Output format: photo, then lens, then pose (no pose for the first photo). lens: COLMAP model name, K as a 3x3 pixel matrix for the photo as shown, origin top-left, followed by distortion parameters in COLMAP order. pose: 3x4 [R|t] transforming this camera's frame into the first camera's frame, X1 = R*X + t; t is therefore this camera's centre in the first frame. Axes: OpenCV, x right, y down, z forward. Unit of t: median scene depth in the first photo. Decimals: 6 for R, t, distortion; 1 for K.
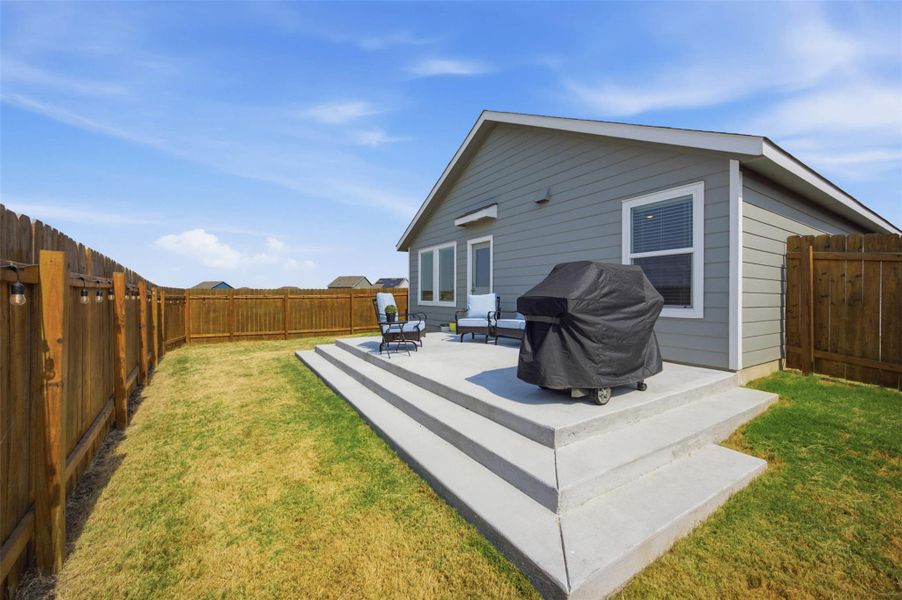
lens RADIAL K [[349.6, 0, 451.6], [0, 349.6, 297.3], [0, 0, 1]] dist [-0.030977, 0.012257]
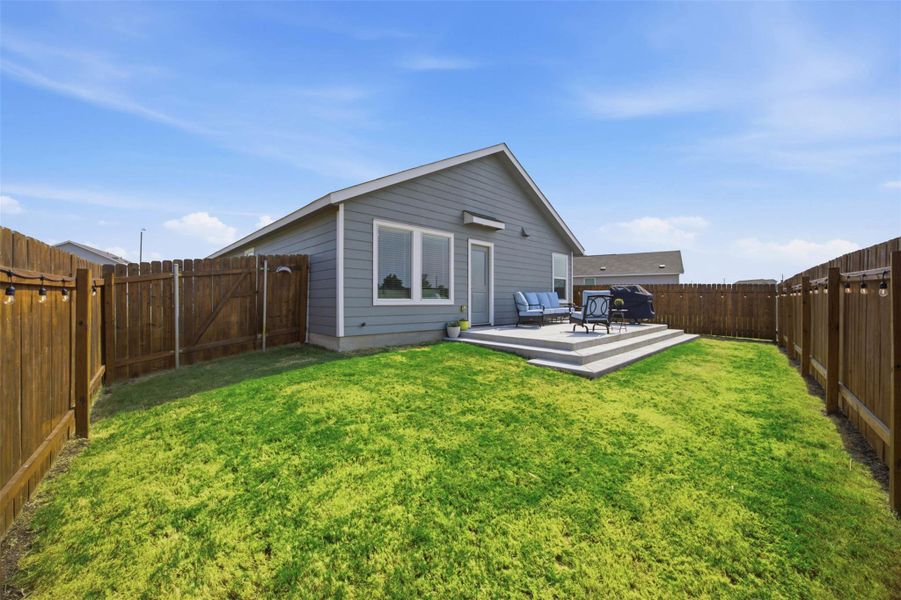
lens RADIAL K [[347.3, 0, 450.5], [0, 347.3, 300.0], [0, 0, 1]] dist [-0.020322, 0.000035]
pose [[-0.205740, -0.001969, 0.978605, -1.022636], [0.003030, 0.999992, 0.002649, 0.014911], [-0.978602, 0.003510, -0.205732, 1.378153]]
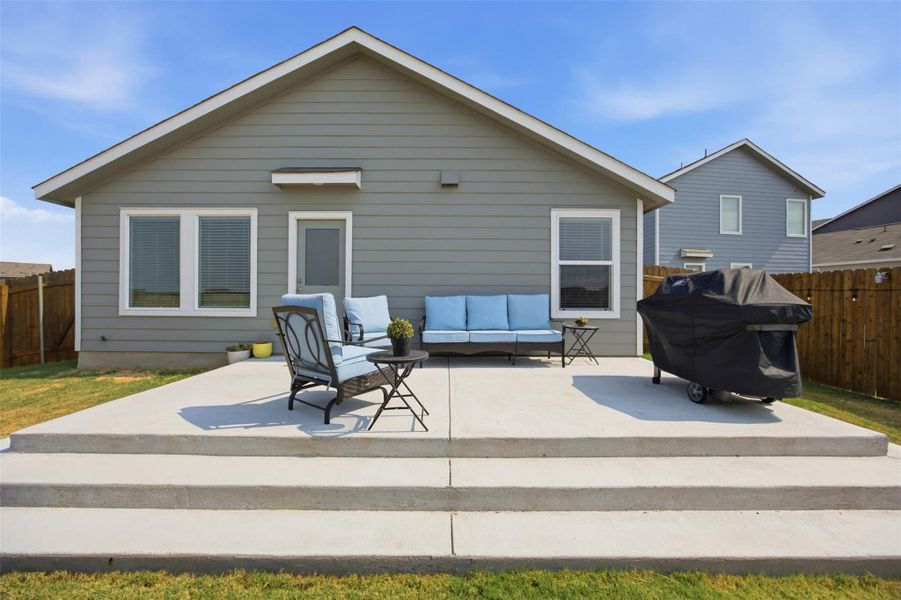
lens RADIAL K [[341.3, 0, 448.9], [0, 341.3, 303.5], [0, 0, 1]] dist [-0.013310, 0.000088]
pose [[0.536452, -0.003192, 0.843925, -0.351825], [-0.001652, 0.999987, 0.004832, 0.001234], [-0.843930, -0.003987, 0.536439, 0.463531]]
